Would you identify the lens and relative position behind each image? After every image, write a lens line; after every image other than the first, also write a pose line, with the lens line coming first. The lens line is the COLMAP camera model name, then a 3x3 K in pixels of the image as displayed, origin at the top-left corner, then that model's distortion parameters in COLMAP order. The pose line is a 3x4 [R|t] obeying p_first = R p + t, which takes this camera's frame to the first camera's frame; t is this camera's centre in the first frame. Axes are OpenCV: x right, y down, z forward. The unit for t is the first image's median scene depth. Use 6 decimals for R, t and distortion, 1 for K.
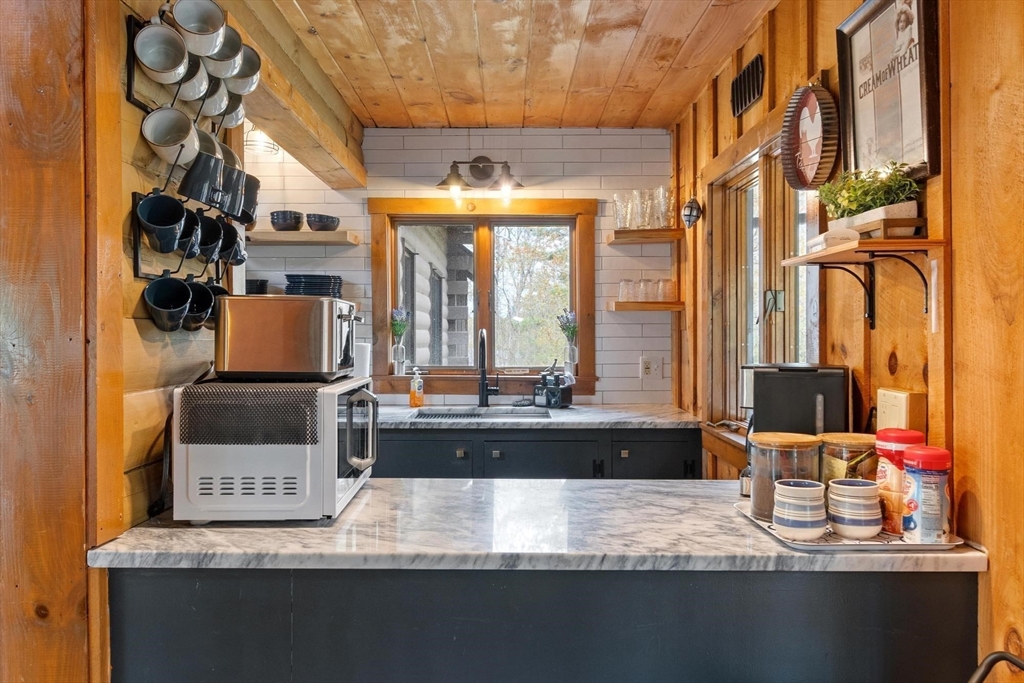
lens RADIAL K [[755.7, 0, 512.0], [0, 755.7, 341.5], [0, 0, 1]] dist [0.001024, 0.000408]
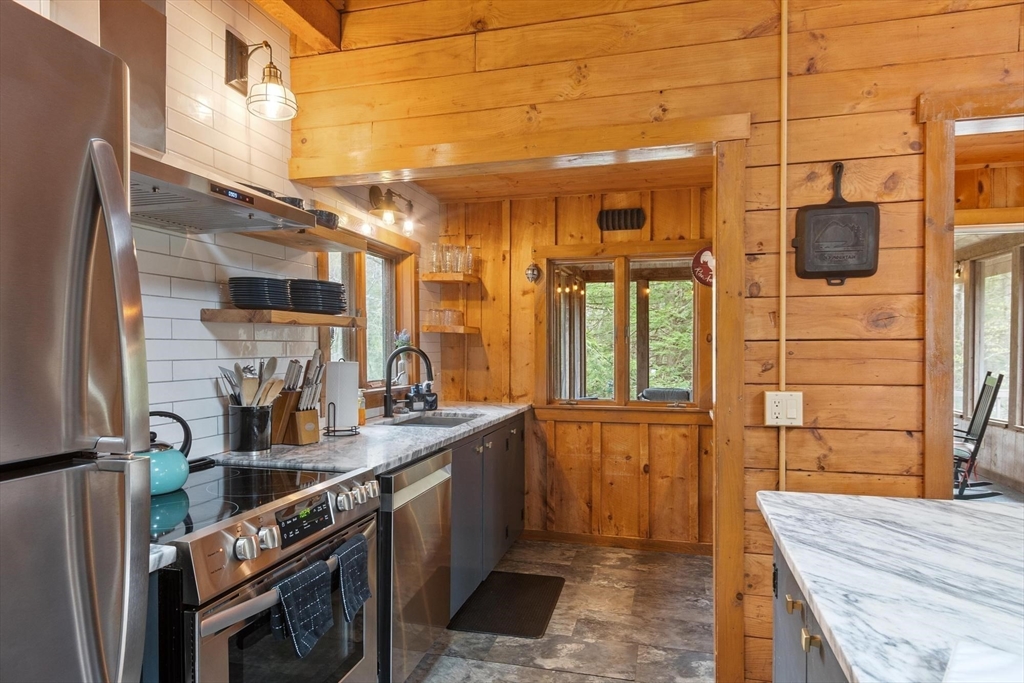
lens RADIAL K [[603.7, 0, 511.4], [0, 603.7, 356.0], [0, 0, 1]] dist [0.002751, 0.000215]
pose [[0.260427, -0.017497, 0.965335, -1.854290], [0.007098, 0.999843, 0.016208, -0.023513], [-0.965467, 0.002631, 0.260510, 1.280225]]
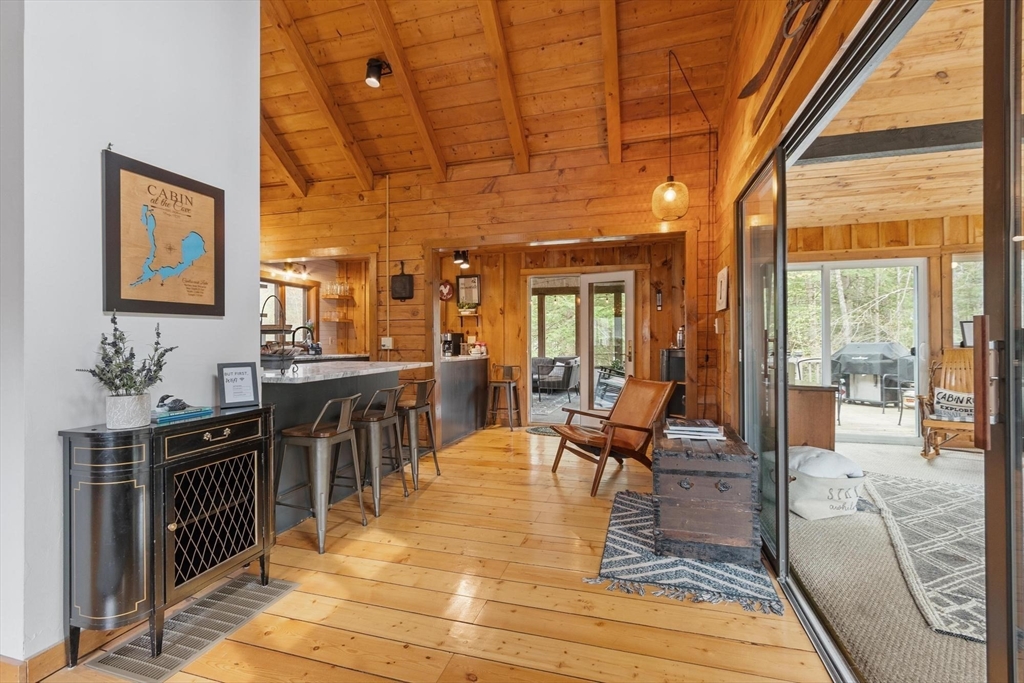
lens RADIAL K [[443.1, 0, 507.2], [0, 443.1, 341.4], [0, 0, 1]] dist [0.000691, 0.000038]
pose [[0.287420, -0.002618, 0.957801, -2.879618], [0.004961, 0.999987, 0.001245, 0.096362], [-0.957792, 0.004393, 0.287429, -0.393375]]
